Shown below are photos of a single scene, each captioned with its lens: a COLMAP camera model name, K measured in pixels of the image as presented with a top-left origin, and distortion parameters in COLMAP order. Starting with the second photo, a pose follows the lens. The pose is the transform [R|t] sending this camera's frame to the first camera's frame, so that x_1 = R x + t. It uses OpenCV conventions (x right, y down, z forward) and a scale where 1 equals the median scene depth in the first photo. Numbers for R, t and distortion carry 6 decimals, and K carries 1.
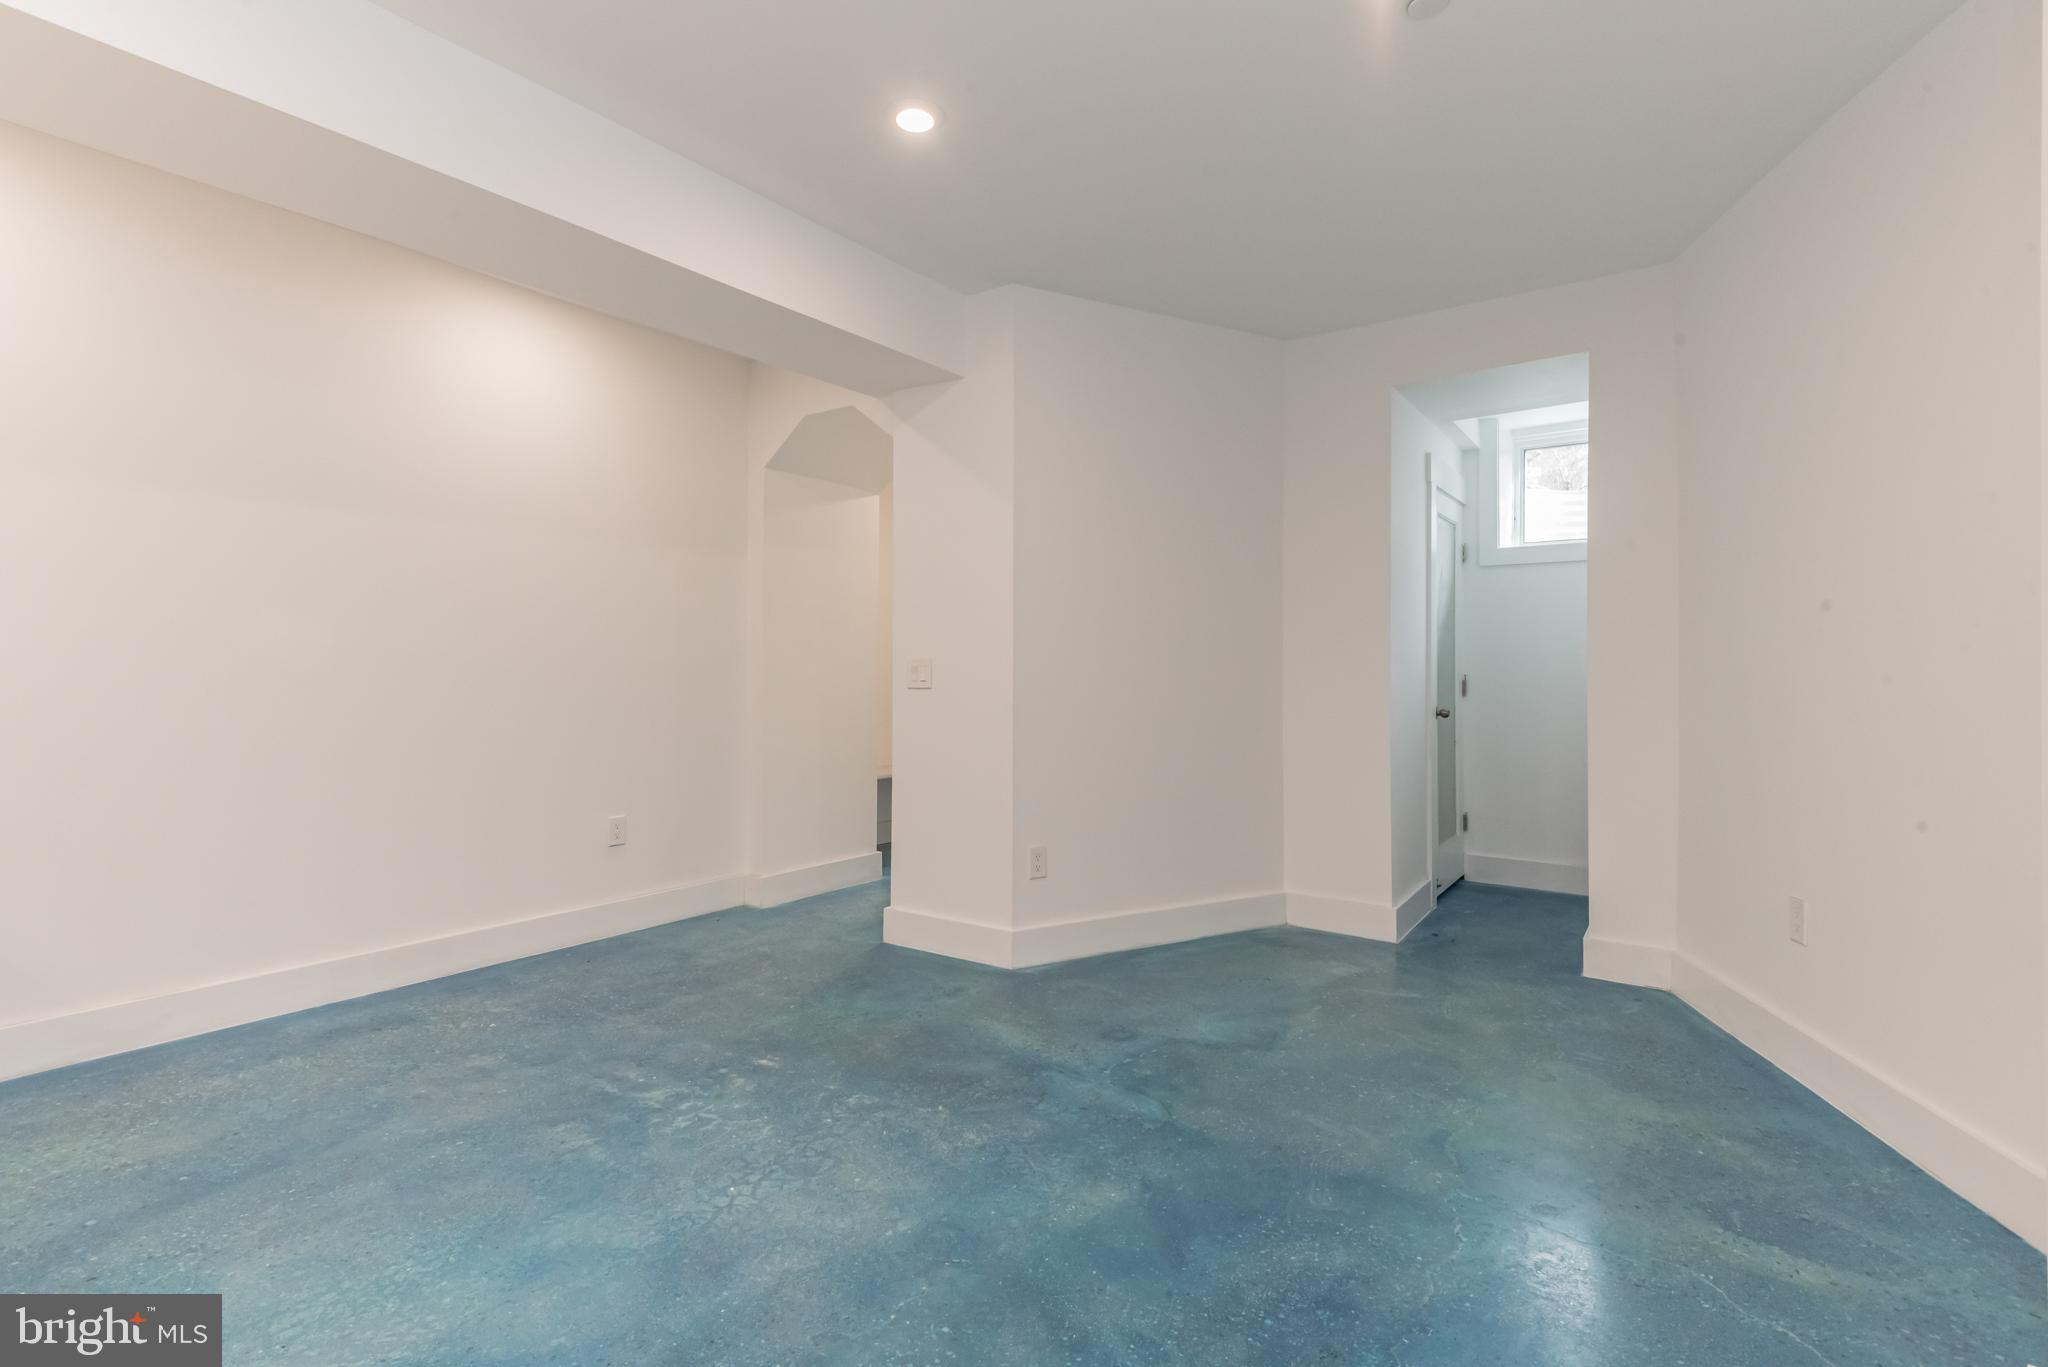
lens RADIAL K [[973.4, 0, 1016.8], [0, 973.4, 674.3], [0, 0, 1]] dist [0.029317, -0.000276]
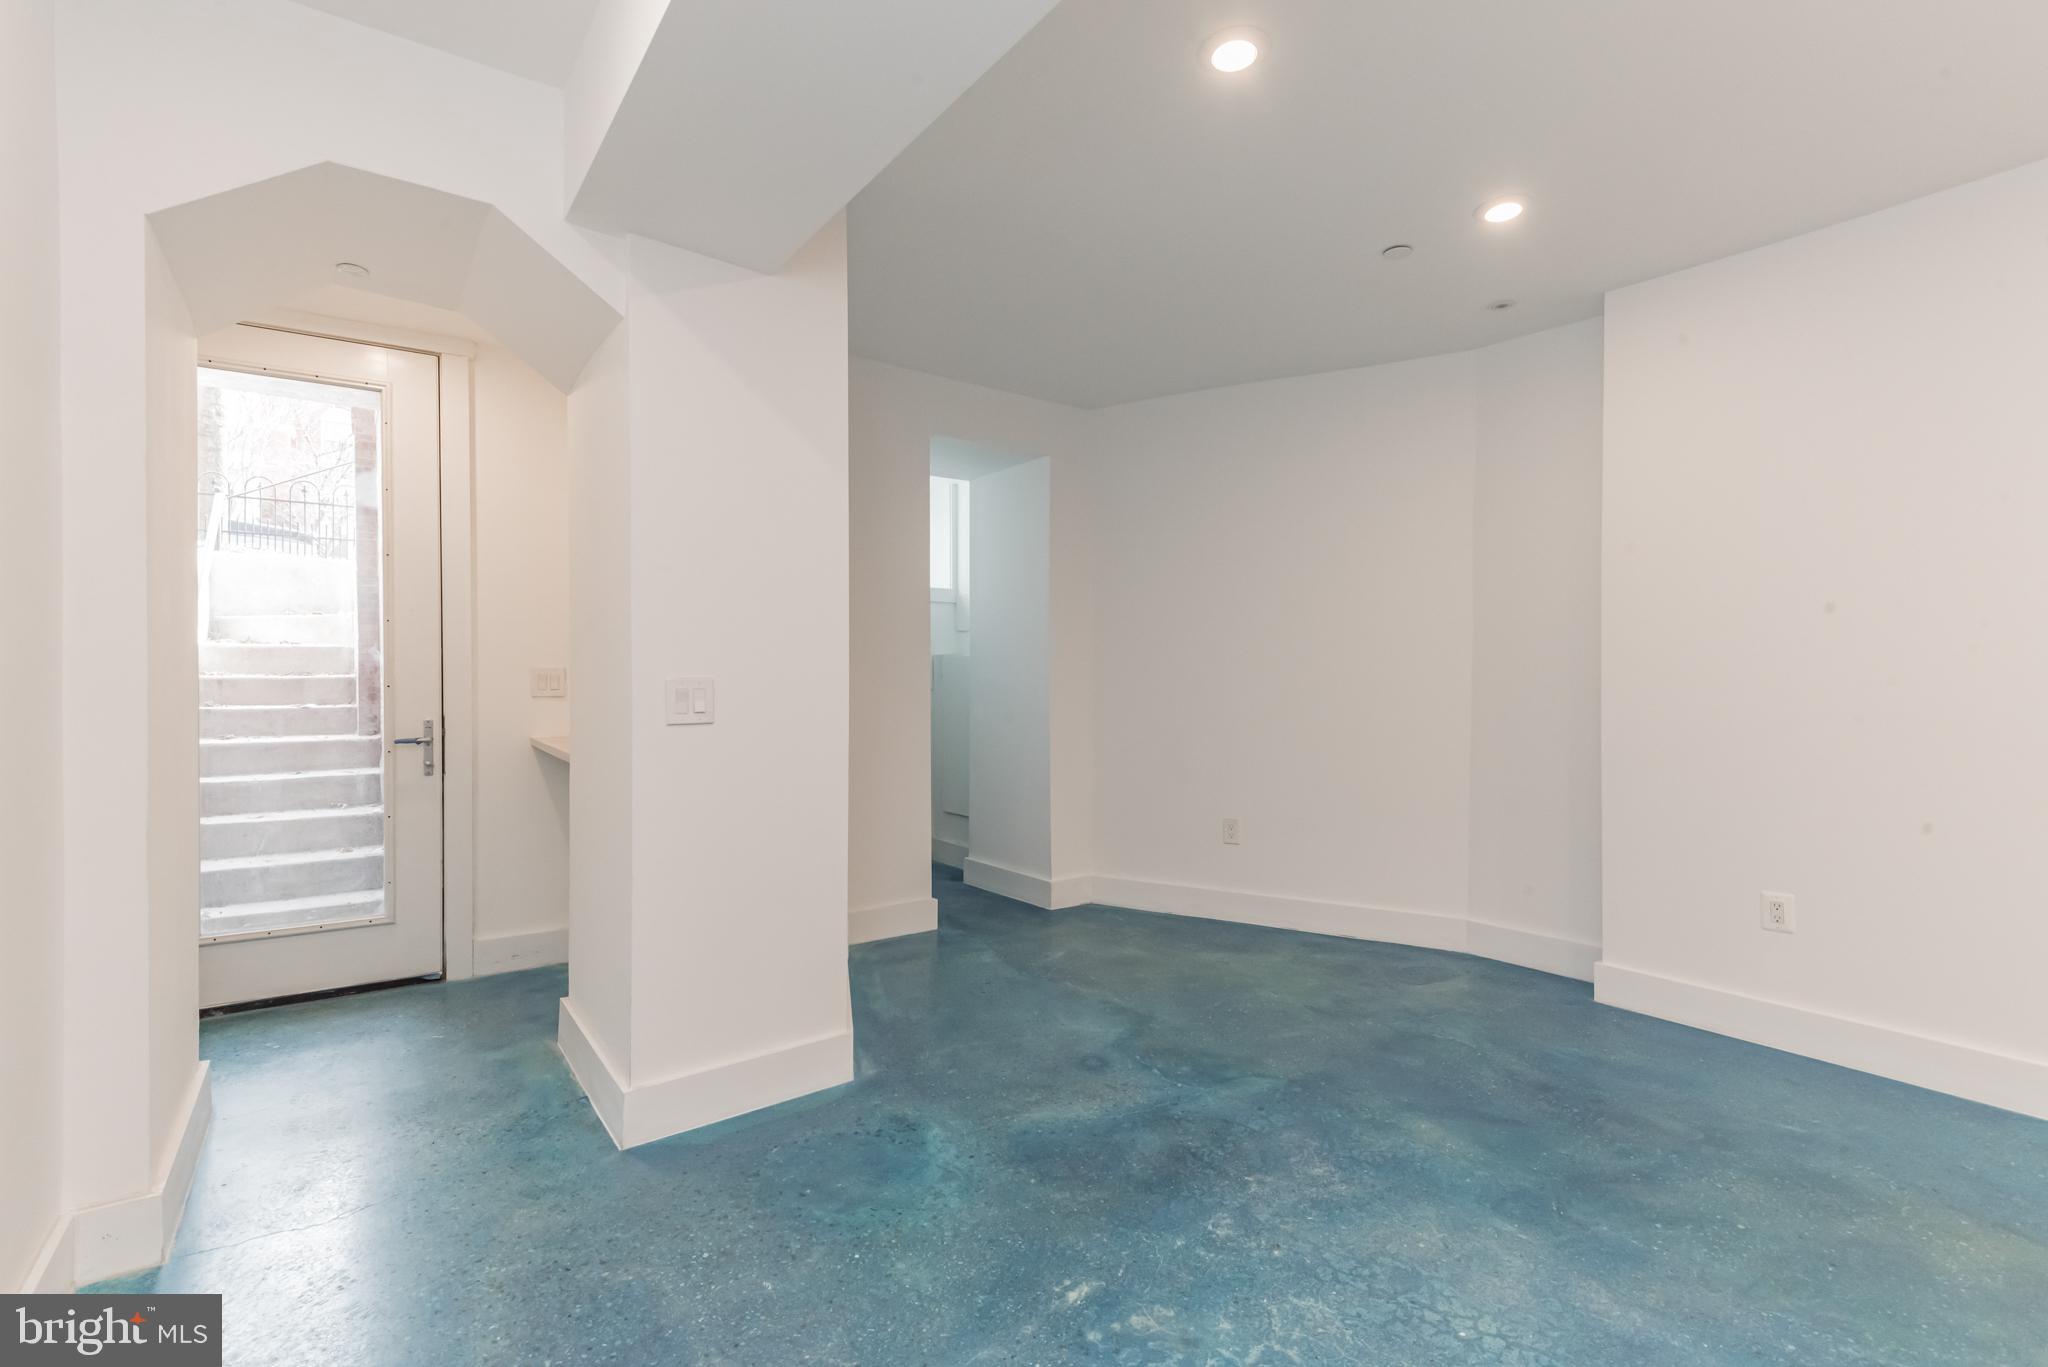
lens RADIAL K [[928.1, 0, 1015.6], [0, 928.1, 683.7], [0, 0, 1]] dist [0.040156, -0.019790]
pose [[0.299515, -0.005212, 0.954077, -0.667362], [0.002354, 0.999986, 0.004724, -0.015737], [-0.954089, 0.000831, 0.299523, 0.646597]]
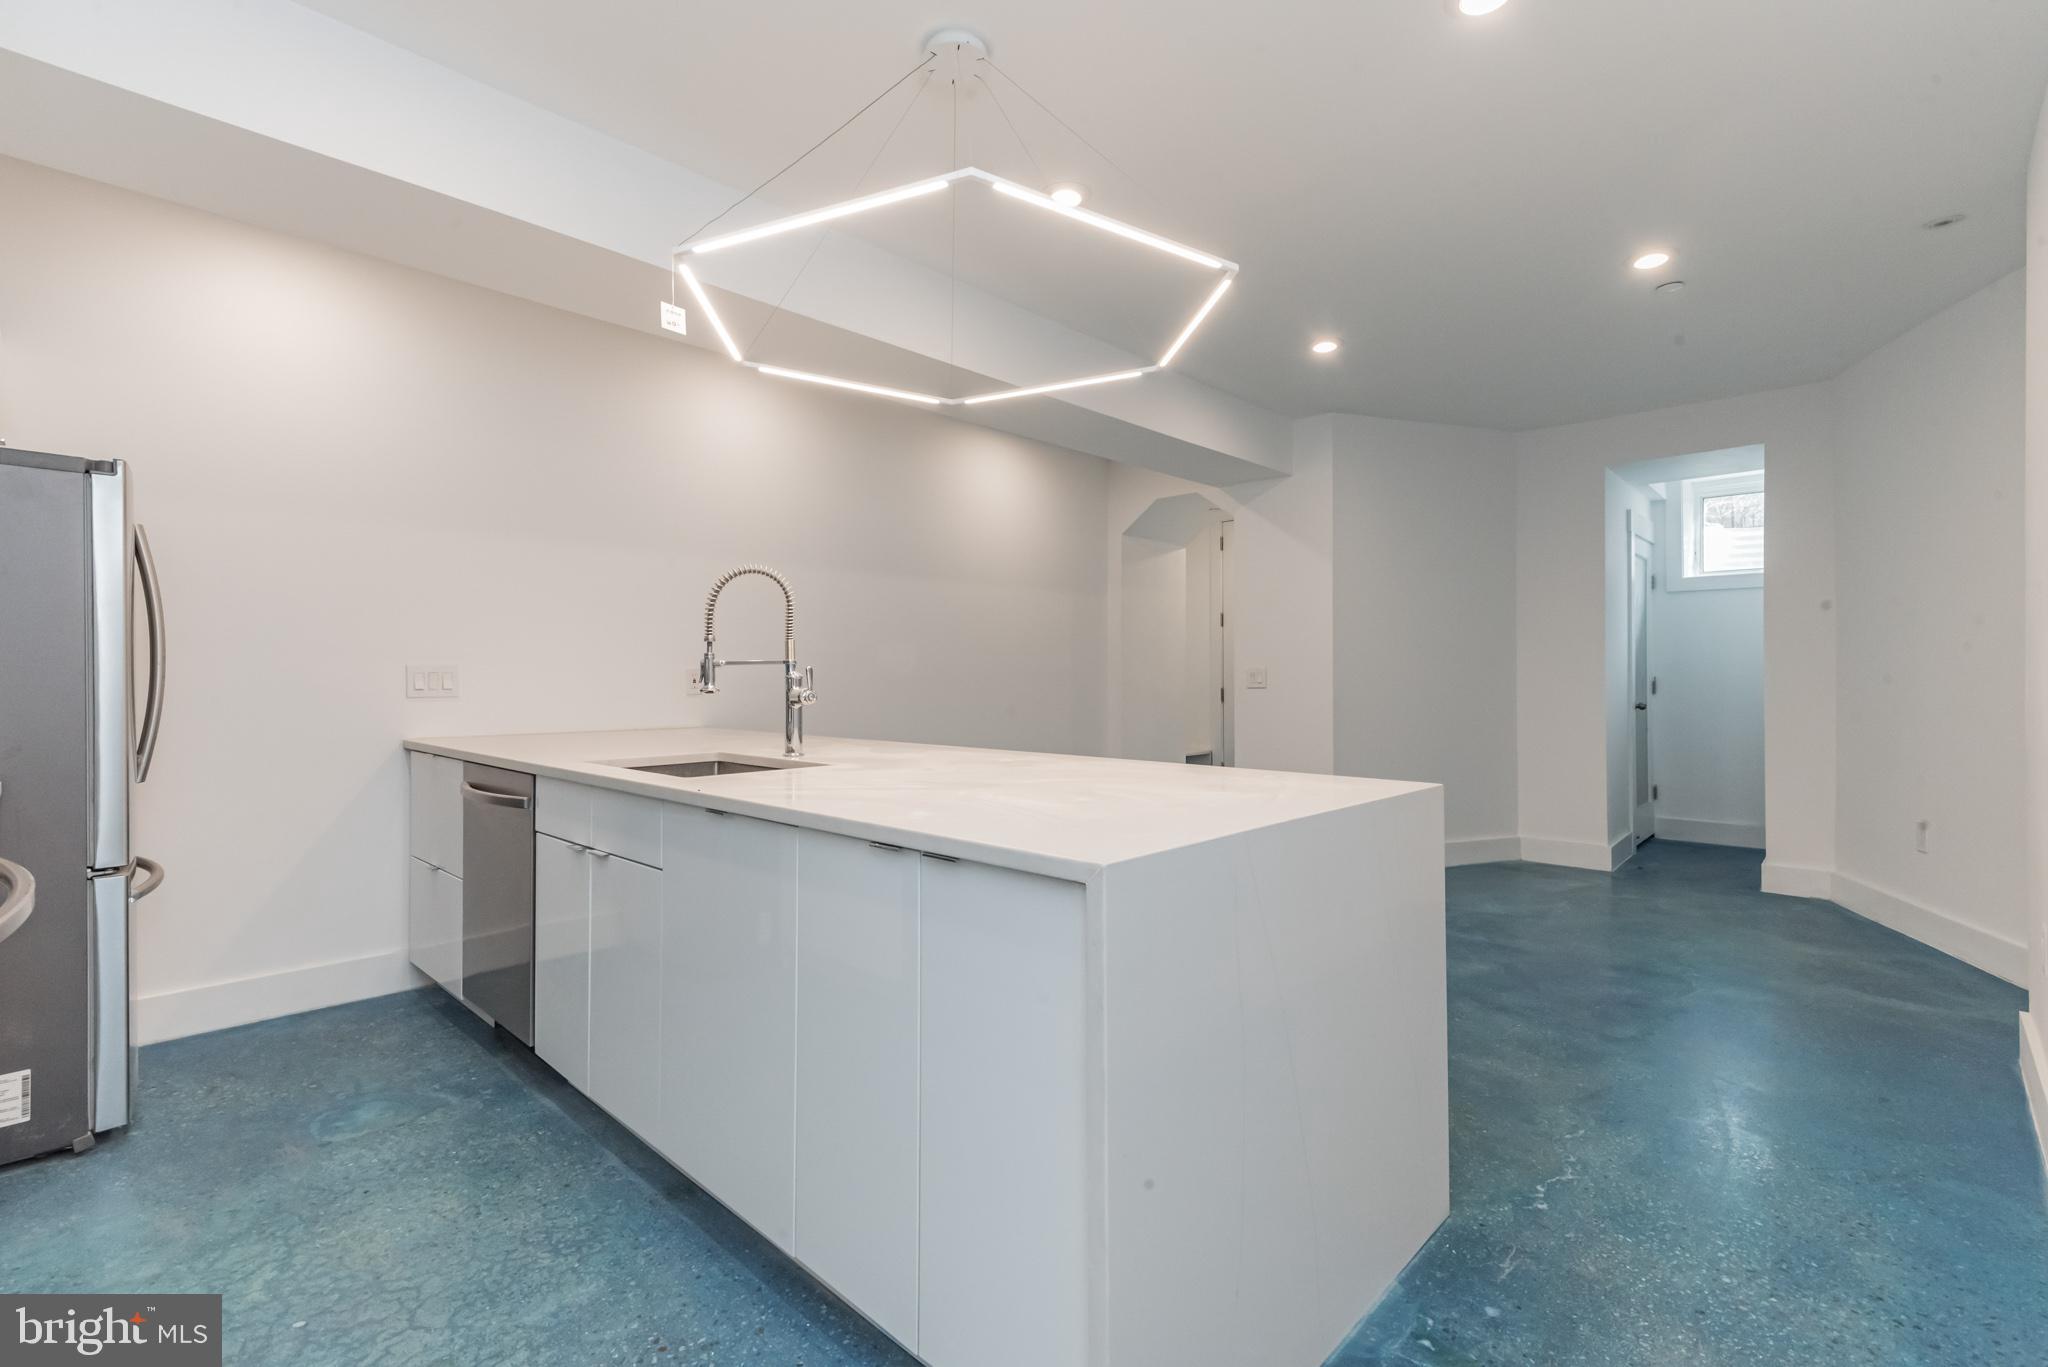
lens RADIAL K [[928.1, 0, 1015.6], [0, 928.1, 683.7], [0, 0, 1]] dist [0.040156, -0.019790]
pose [[0.991508, -0.004927, -0.129950, -0.294268], [0.005087, 0.999987, 0.000898, 0.005214], [0.129944, -0.001551, 0.991520, -0.457470]]
